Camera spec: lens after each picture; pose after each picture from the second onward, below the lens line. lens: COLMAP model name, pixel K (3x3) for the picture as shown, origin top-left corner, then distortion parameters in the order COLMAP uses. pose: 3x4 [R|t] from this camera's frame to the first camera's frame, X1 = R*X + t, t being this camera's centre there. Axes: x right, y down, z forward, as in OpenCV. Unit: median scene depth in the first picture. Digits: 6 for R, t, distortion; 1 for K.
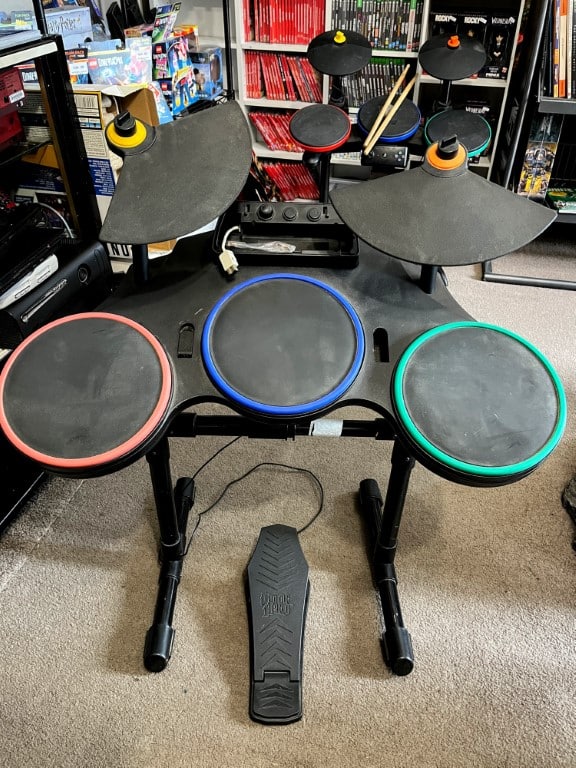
lens RADIAL K [[585.9, 0, 288.0], [0, 585.9, 384.0], [0, 0, 1]] dist [0.081736, -0.133406]
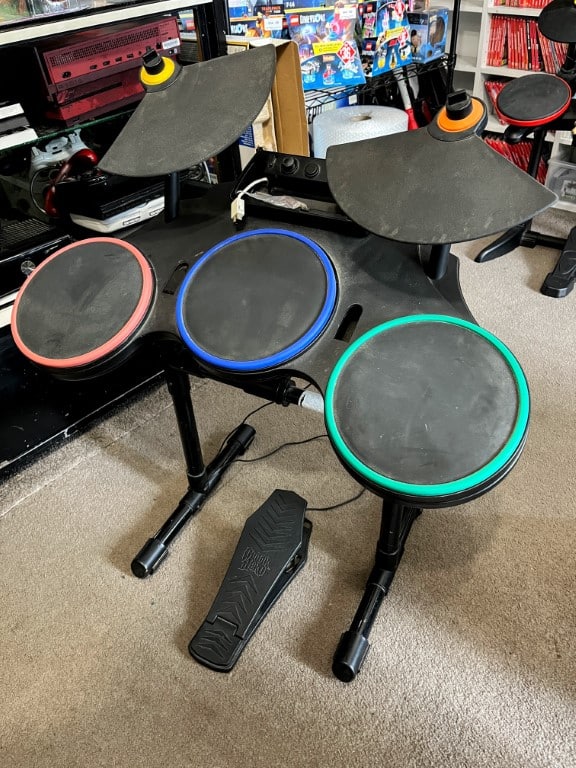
lens RADIAL K [[583.3, 0, 286.4], [0, 583.3, 388.0], [0, 0, 1]] dist [0.074716, -0.125125]
pose [[0.883024, 0.254280, -0.394473, 0.337421], [-0.236750, 0.967069, 0.093417, -0.021814], [0.405237, 0.010902, 0.914147, 0.096872]]
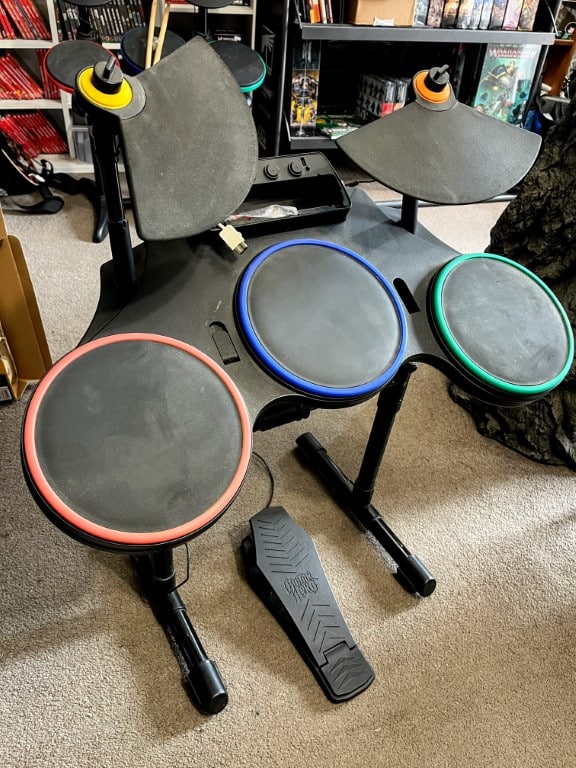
lens RADIAL K [[583.3, 0, 286.4], [0, 583.3, 388.0], [0, 0, 1]] dist [0.074716, -0.125125]
pose [[0.860017, -0.286574, 0.422191, -0.342592], [0.243244, 0.957583, 0.154490, -0.087084], [-0.448556, -0.030169, 0.893245, 0.162794]]
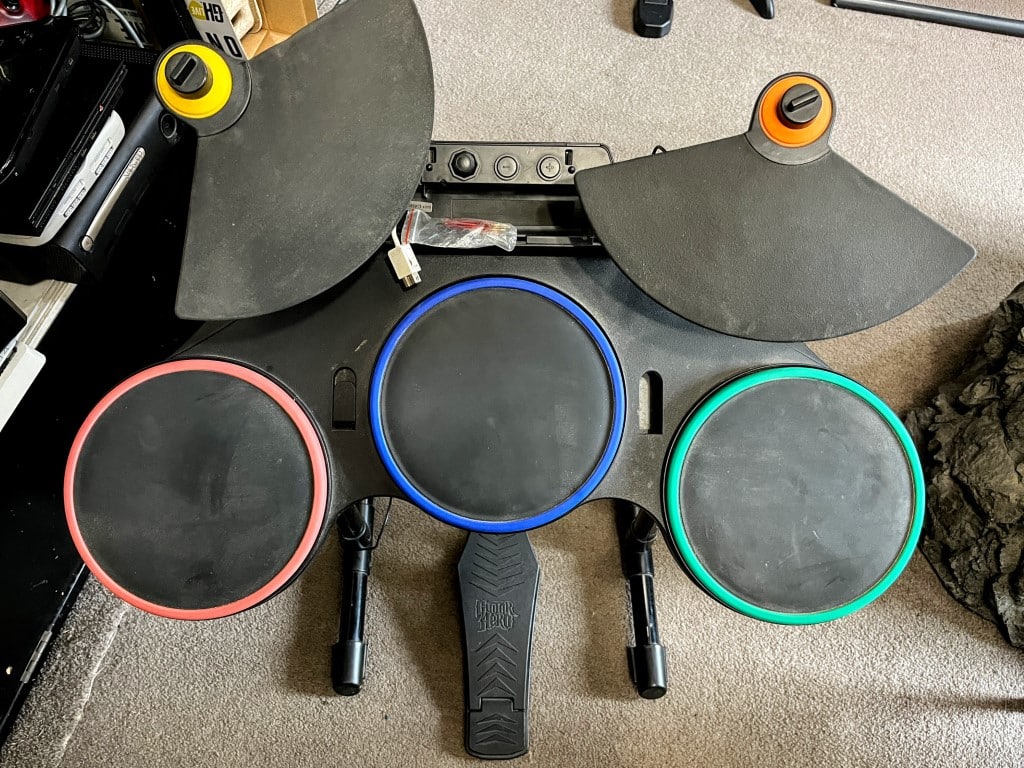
lens RADIAL K [[800.0, 0, 512.7], [0, 800.0, 392.2], [0, 0, 1]] dist [0.075461, -0.118565]
pose [[0.999971, -0.004128, -0.006378, 0.010149], [0.006430, 0.906999, 0.421084, -0.328450], [0.004047, -0.421113, 0.906999, 0.160403]]
